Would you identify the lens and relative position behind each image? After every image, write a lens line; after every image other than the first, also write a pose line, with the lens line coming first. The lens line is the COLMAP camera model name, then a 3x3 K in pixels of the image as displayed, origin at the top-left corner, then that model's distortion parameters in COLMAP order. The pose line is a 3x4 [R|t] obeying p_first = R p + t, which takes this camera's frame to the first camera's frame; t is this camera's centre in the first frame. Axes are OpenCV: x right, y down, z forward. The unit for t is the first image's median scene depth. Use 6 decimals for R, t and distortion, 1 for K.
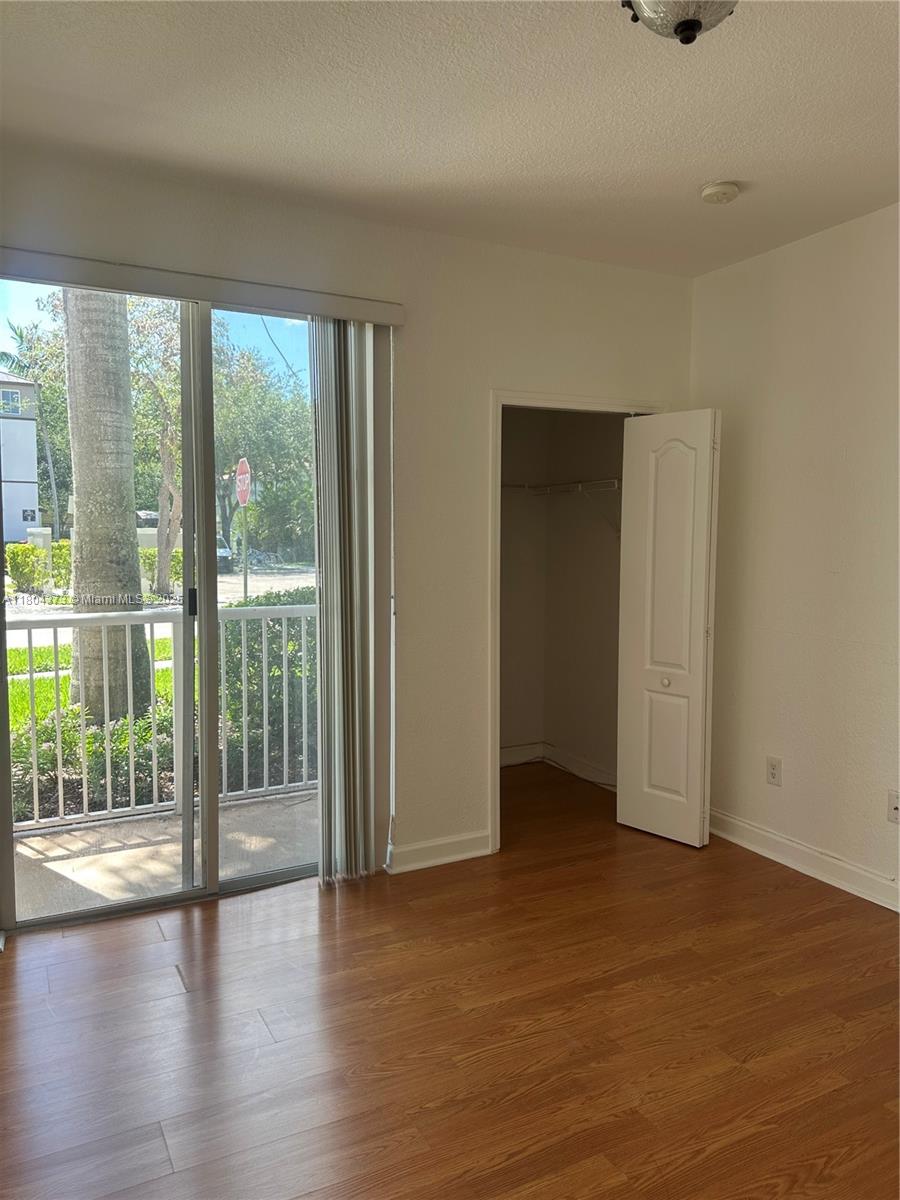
lens RADIAL K [[842.9, 0, 450.0], [0, 842.9, 600.0], [0, 0, 1]] dist [0.153919, -0.294804]
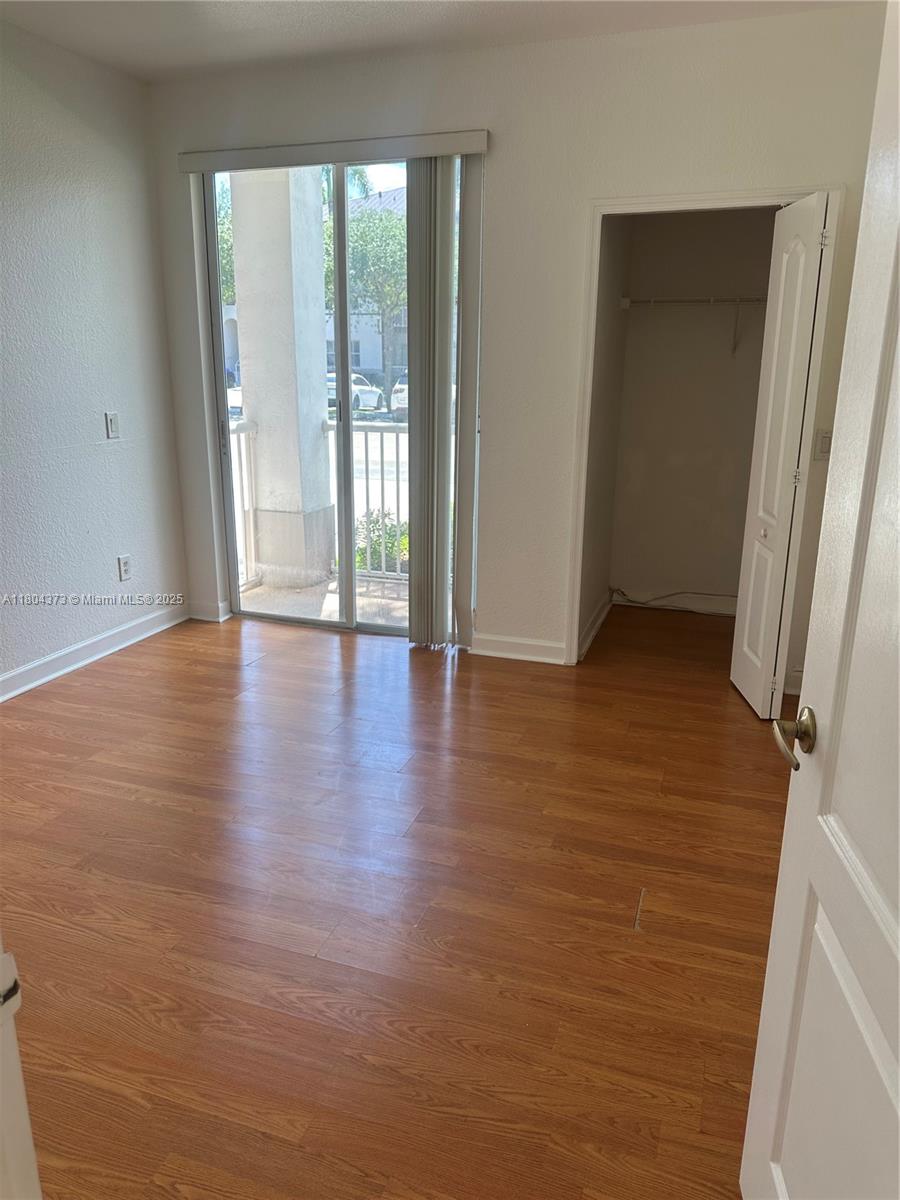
lens RADIAL K [[842.9, 0, 450.0], [0, 842.9, 600.0], [0, 0, 1]] dist [0.153919, -0.294804]
pose [[0.675997, 0.192790, -0.711239, 0.716497], [-0.060509, 0.976433, 0.207164, 0.002911], [0.734416, -0.097006, 0.671731, 0.183722]]
